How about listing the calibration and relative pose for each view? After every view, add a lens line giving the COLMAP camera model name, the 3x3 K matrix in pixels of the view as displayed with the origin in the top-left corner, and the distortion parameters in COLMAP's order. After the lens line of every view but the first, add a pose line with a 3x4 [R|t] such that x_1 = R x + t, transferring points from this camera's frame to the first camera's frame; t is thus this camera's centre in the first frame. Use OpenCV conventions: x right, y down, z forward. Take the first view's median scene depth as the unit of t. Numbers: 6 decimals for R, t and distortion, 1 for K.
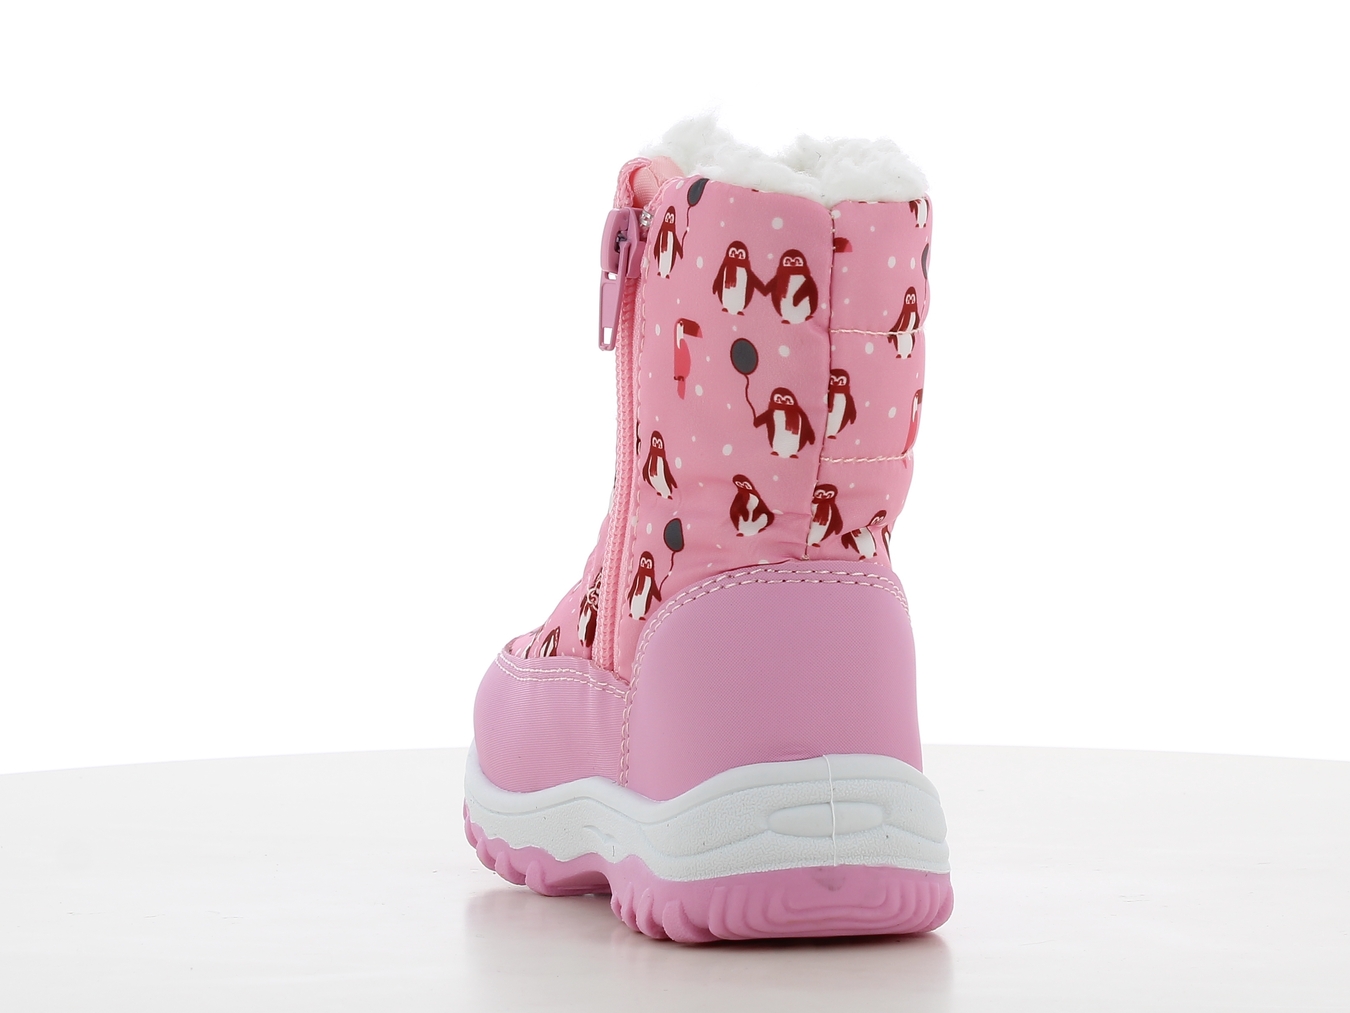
lens RADIAL K [[2775.2, 0, 675.0], [0, 2775.2, 506.5], [0, 0, 1]] dist [0.004076, -0.193853]
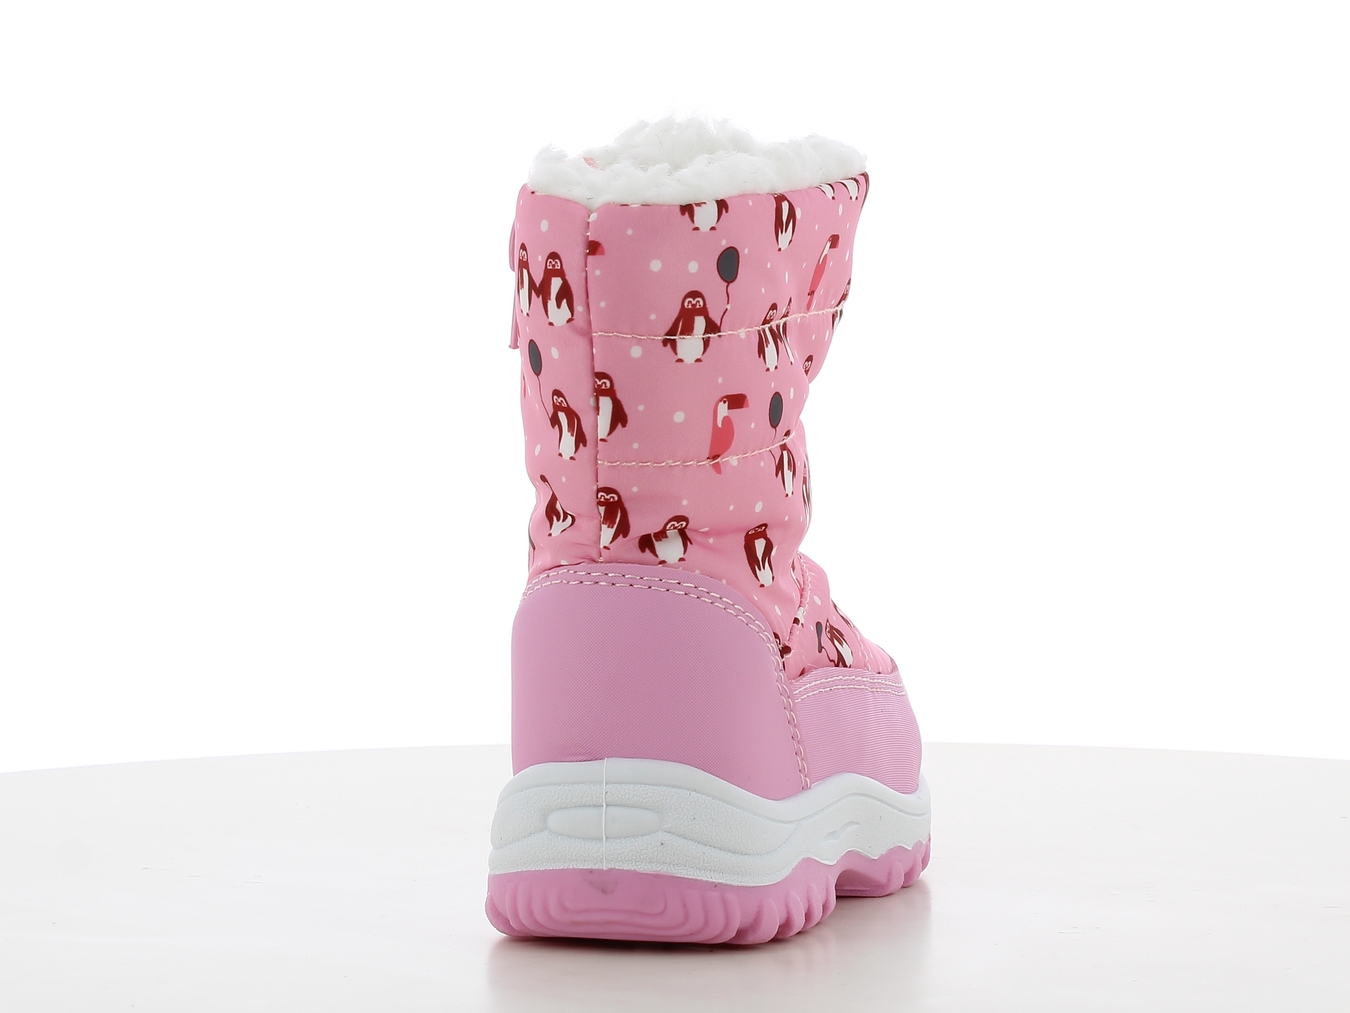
lens RADIAL K [[2775.2, 0, 675.0], [0, 2775.2, 506.5], [0, 0, 1]] dist [0.004076, -0.193853]
pose [[0.959551, 0.035502, -0.279289, 0.356289], [-0.034809, 0.999366, 0.007440, -0.009308], [0.279376, 0.002583, 0.960178, 0.047709]]
